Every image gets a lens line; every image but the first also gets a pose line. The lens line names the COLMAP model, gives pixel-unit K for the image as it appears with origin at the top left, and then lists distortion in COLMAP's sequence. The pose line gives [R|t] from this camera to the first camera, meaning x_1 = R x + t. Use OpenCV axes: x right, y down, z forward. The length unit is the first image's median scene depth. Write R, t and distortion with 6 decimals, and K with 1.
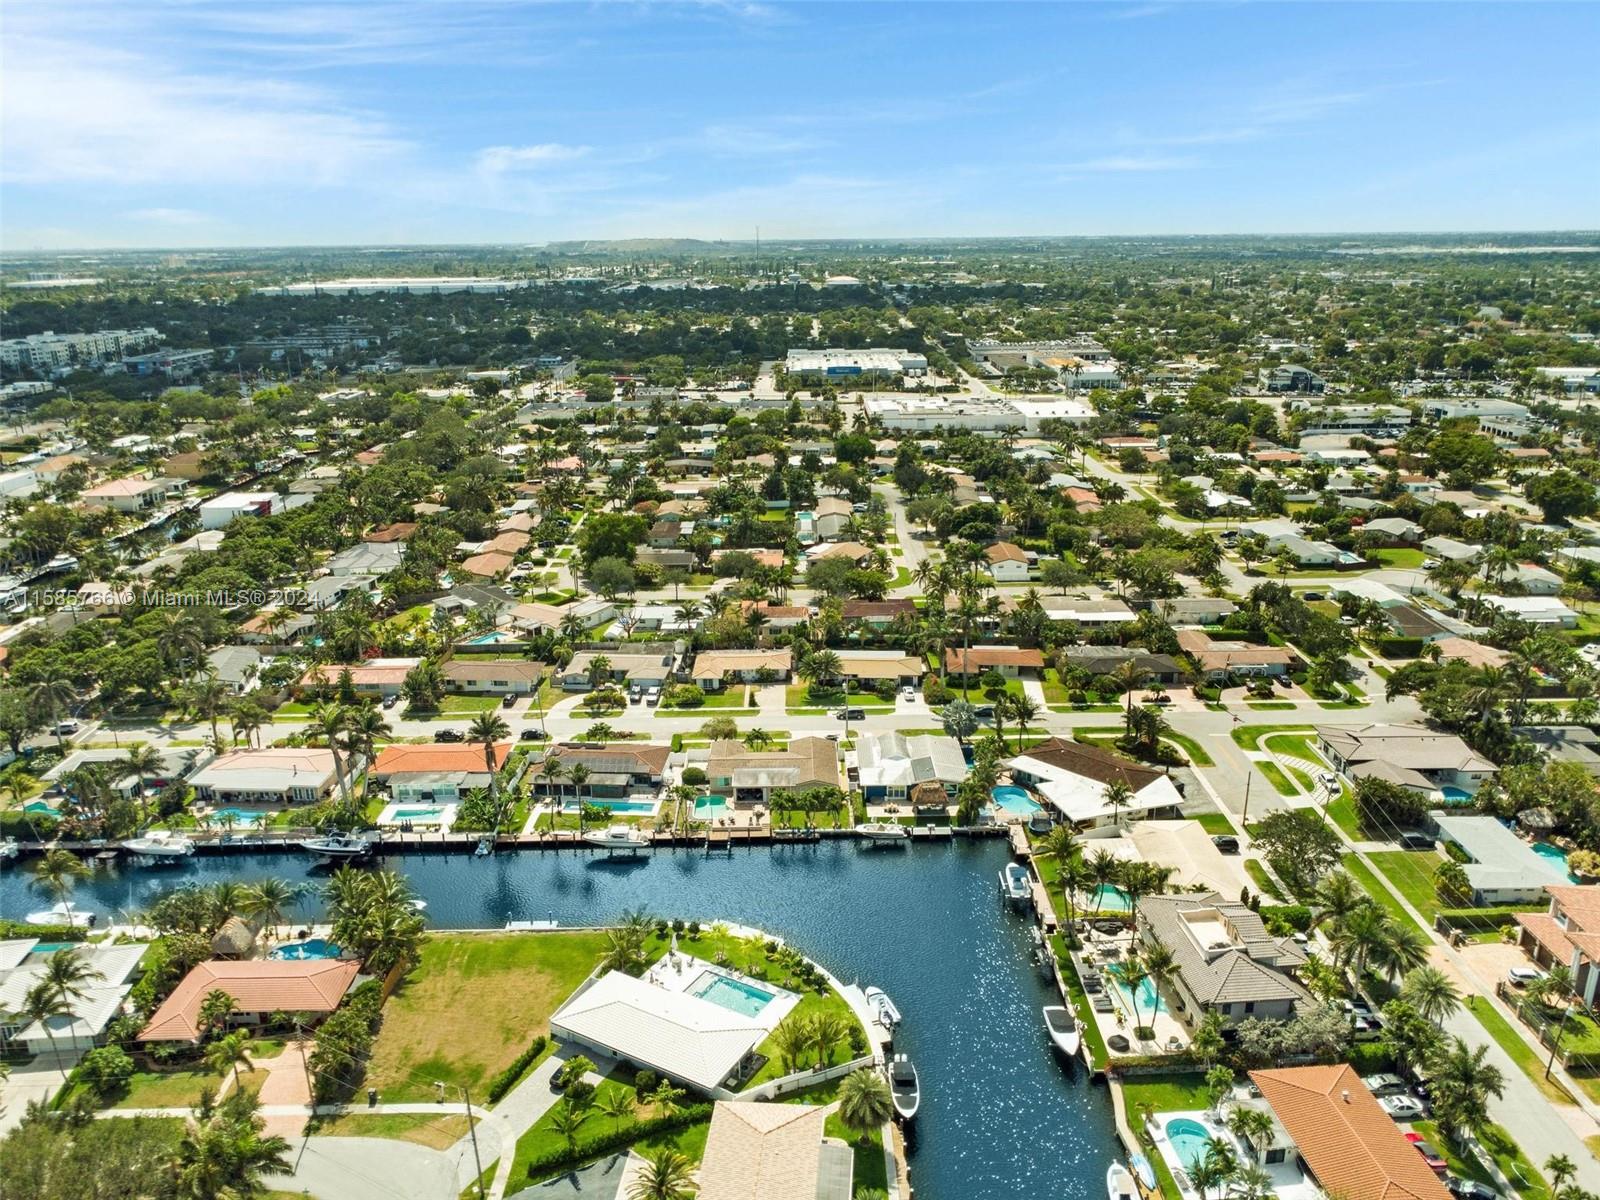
lens RADIAL K [[1160.4, 0, 806.9], [0, 1160.4, 601.6], [0, 0, 1]] dist [0.004662, 0.003427]
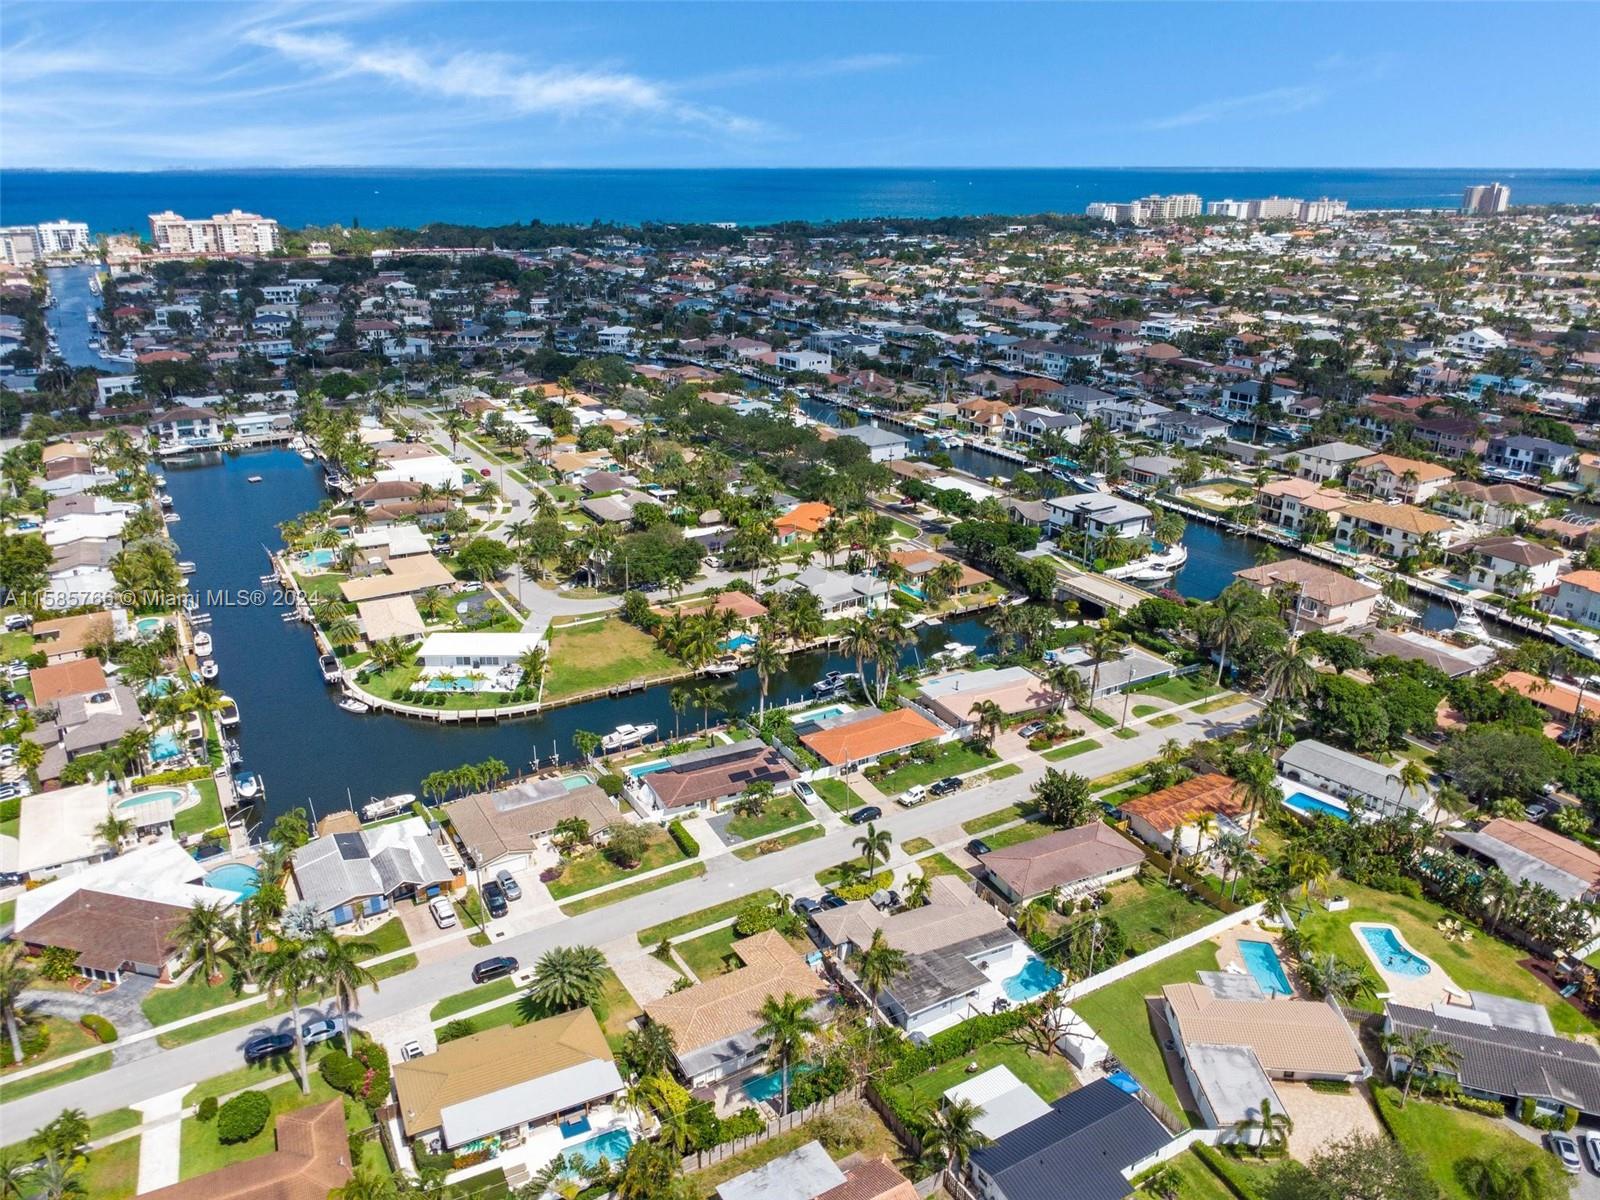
lens RADIAL K [[1152.4, 0, 780.8], [0, 1152.4, 632.2], [0, 0, 1]] dist [0.003610, 0.000067]
pose [[-0.866275, 0.196746, -0.459193, 0.136106], [-0.146525, 0.778691, 0.610059, -0.396658], [0.477596, 0.595762, -0.645732, 1.198017]]
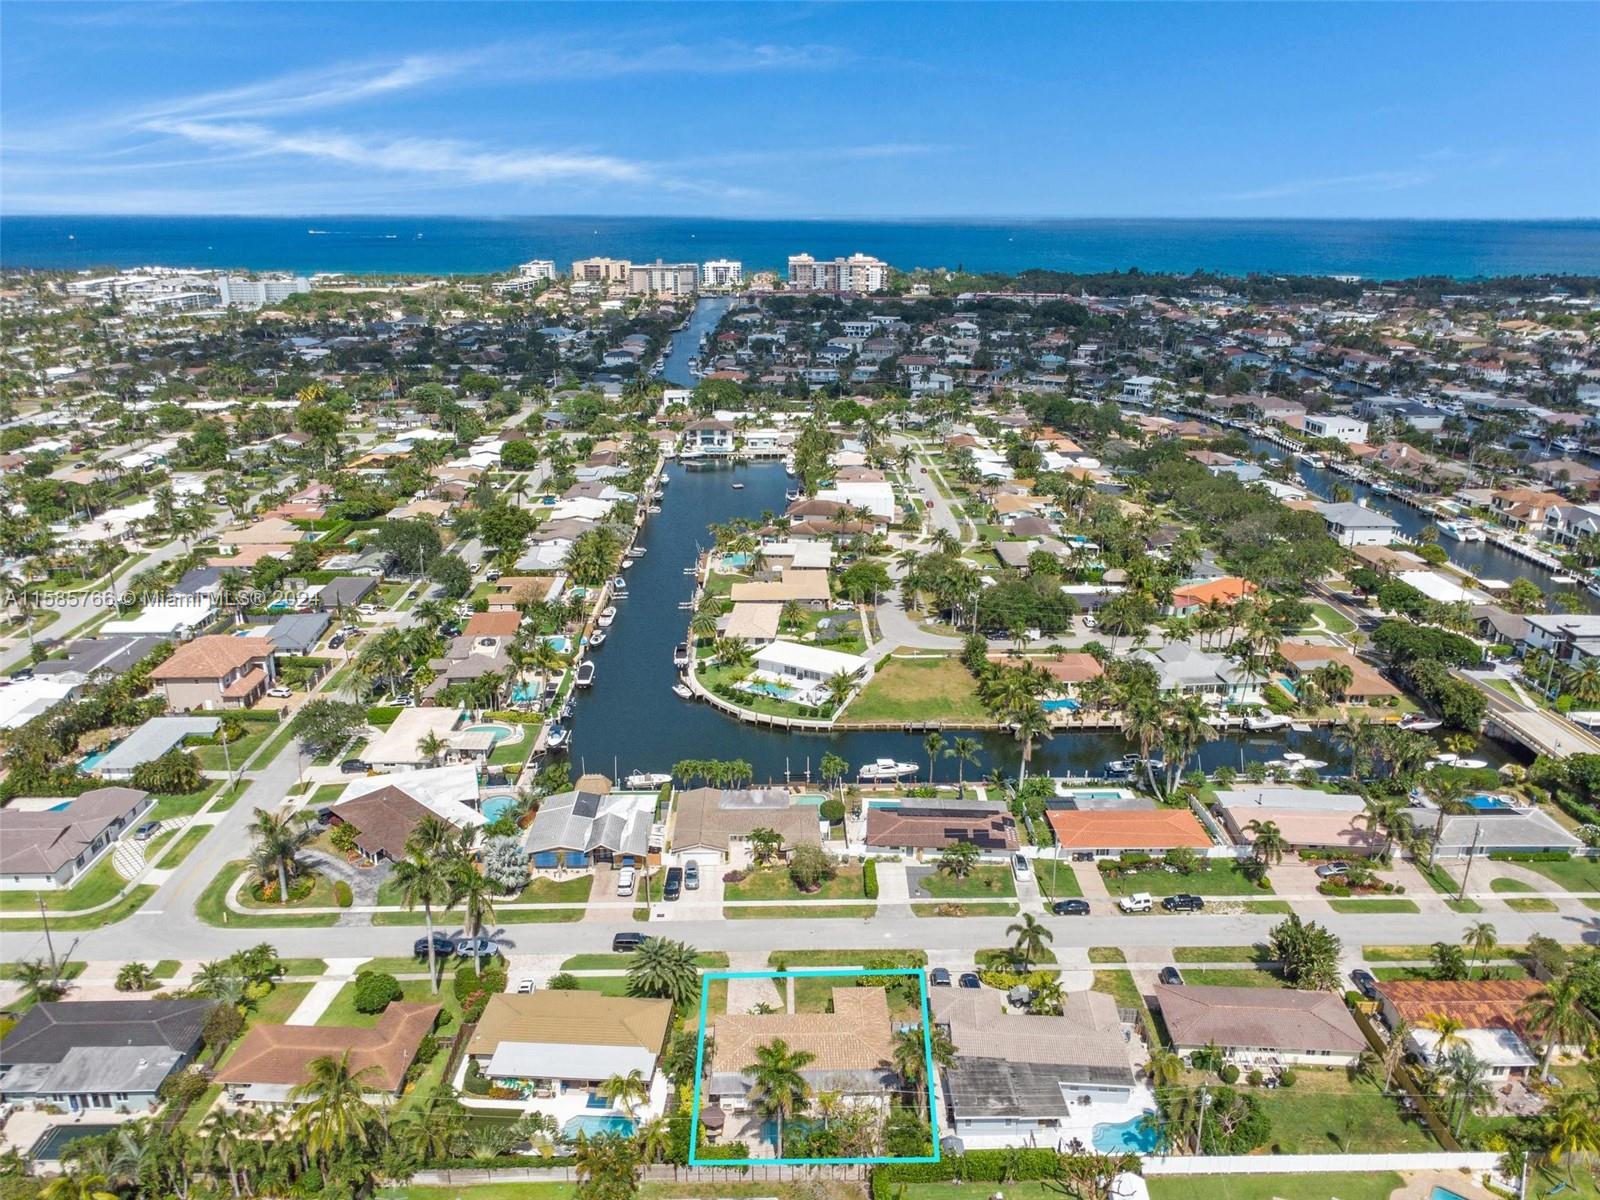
lens RADIAL K [[1160.4, 0, 806.9], [0, 1160.4, 601.6], [0, 0, 1]] dist [0.004662, 0.003427]
pose [[-0.999740, 0.013514, -0.018388, -0.048035], [-0.000097, 0.803283, 0.595598, -0.413894], [0.022820, 0.595445, -0.803072, 1.251442]]
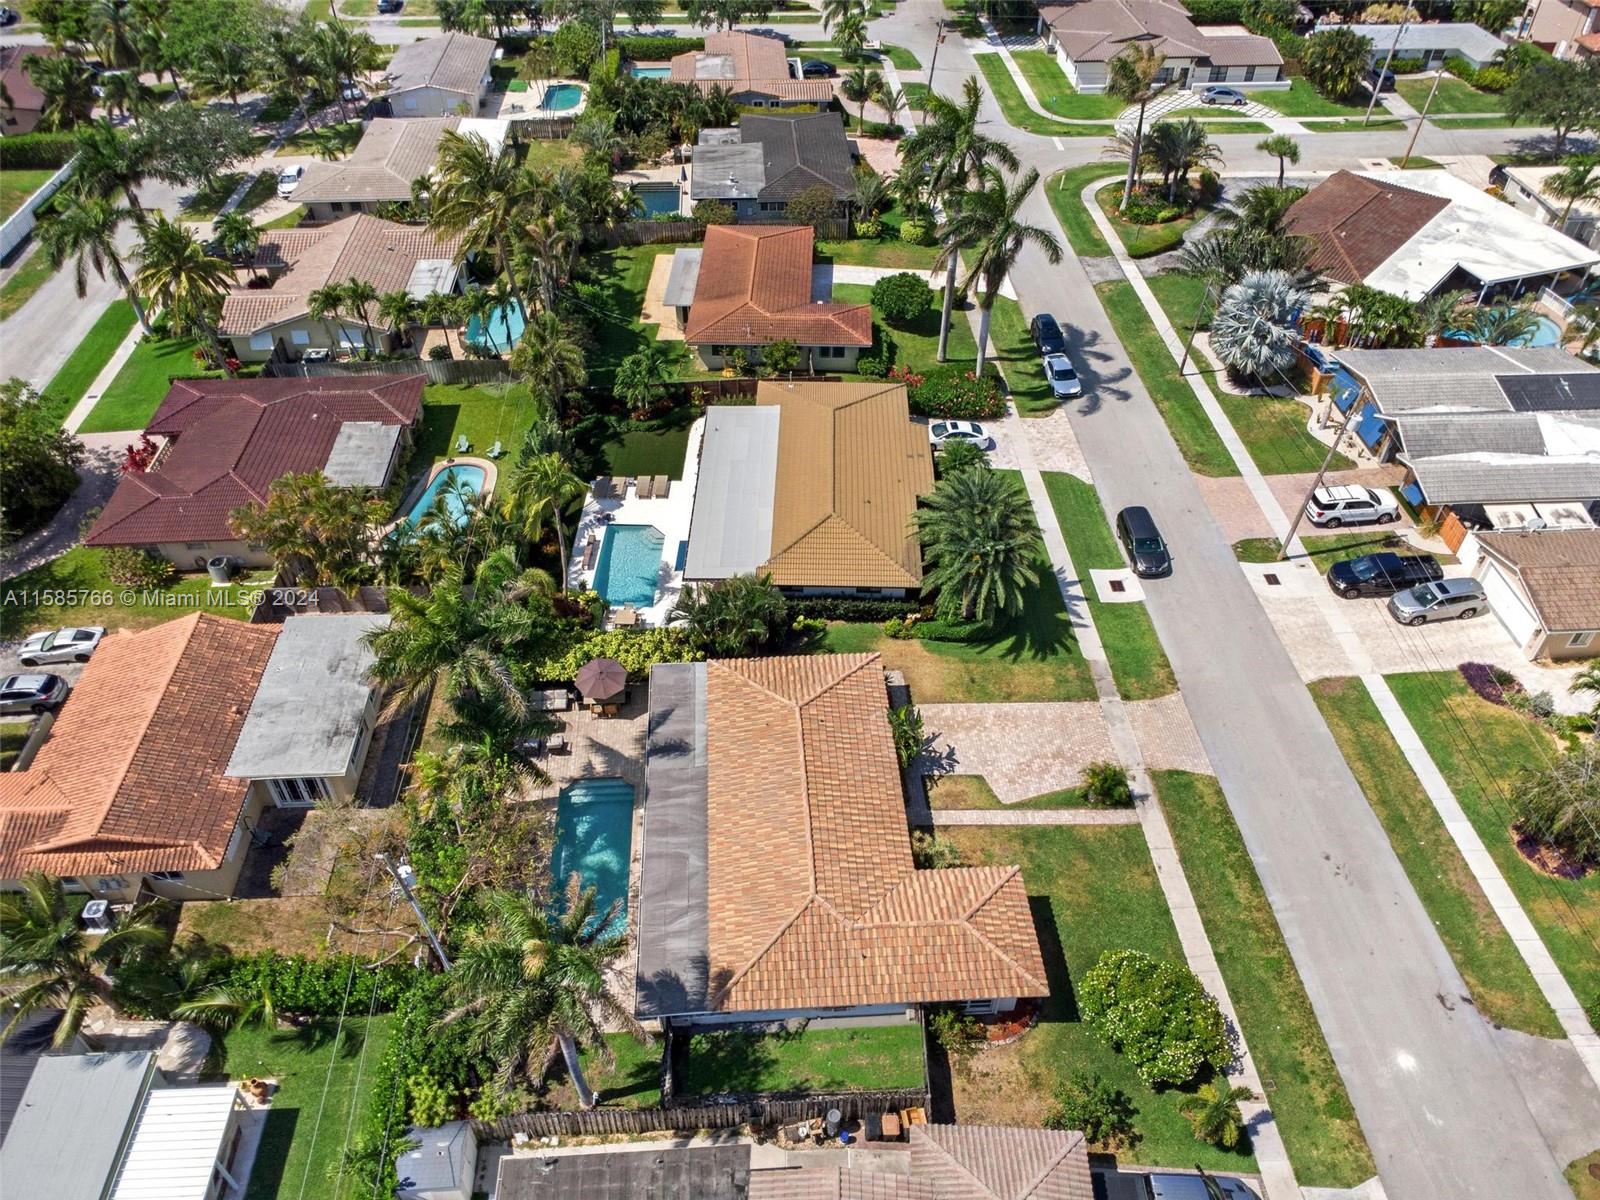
lens RADIAL K [[1160.4, 0, 806.9], [0, 1160.4, 601.6], [0, 0, 1]] dist [0.004662, 0.003427]
pose [[-0.054688, -0.662753, 0.746838, -0.184881], [0.298633, 0.702866, 0.645599, -0.113963], [-0.952800, 0.258337, 0.159481, 0.909955]]
